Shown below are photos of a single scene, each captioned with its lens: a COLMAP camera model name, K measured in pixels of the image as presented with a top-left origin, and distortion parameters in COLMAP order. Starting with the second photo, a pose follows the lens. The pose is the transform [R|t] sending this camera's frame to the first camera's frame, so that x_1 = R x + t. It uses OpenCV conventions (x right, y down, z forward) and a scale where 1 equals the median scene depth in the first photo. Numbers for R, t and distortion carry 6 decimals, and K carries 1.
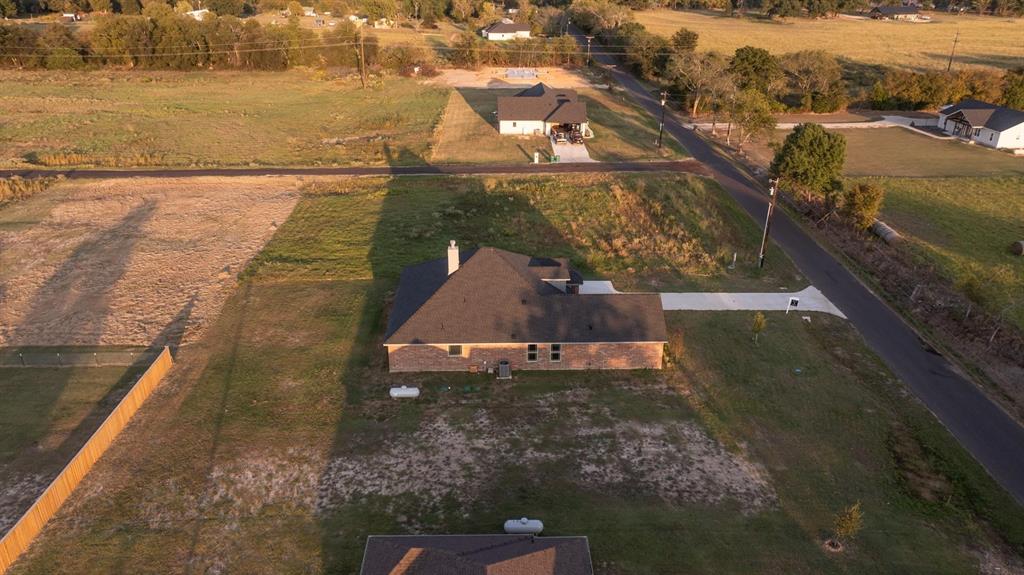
lens RADIAL K [[718.3, 0, 508.6], [0, 718.3, 287.8], [0, 0, 1]] dist [-0.017150, 0.002805]
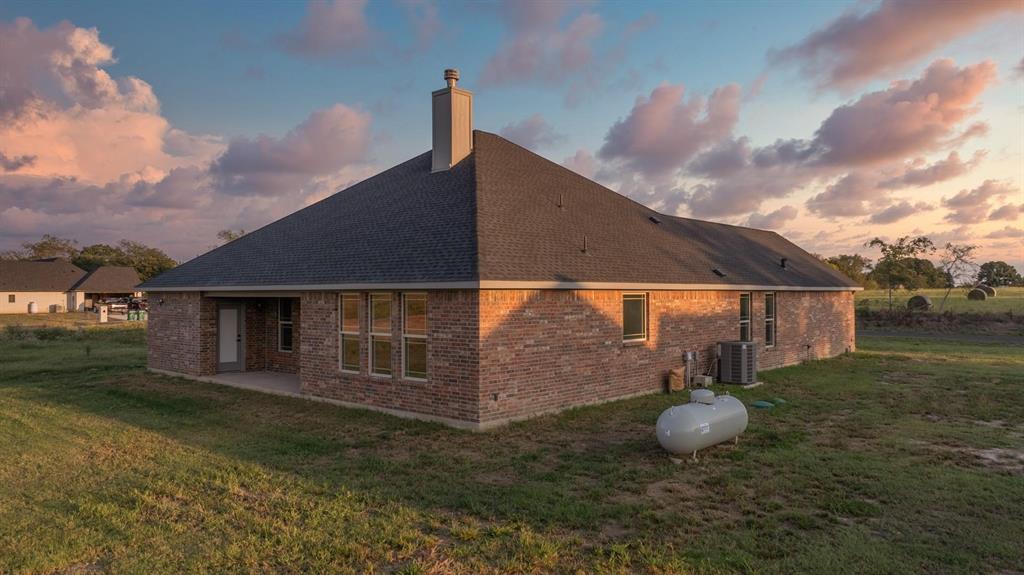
lens RADIAL K [[718.3, 0, 508.6], [0, 718.3, 287.8], [0, 0, 1]] dist [-0.017150, 0.002805]
pose [[0.692872, 0.001802, 0.721058, -0.239854], [0.297768, 0.910032, -0.288403, 0.107091], [-0.656706, 0.414535, 0.629999, 0.625249]]
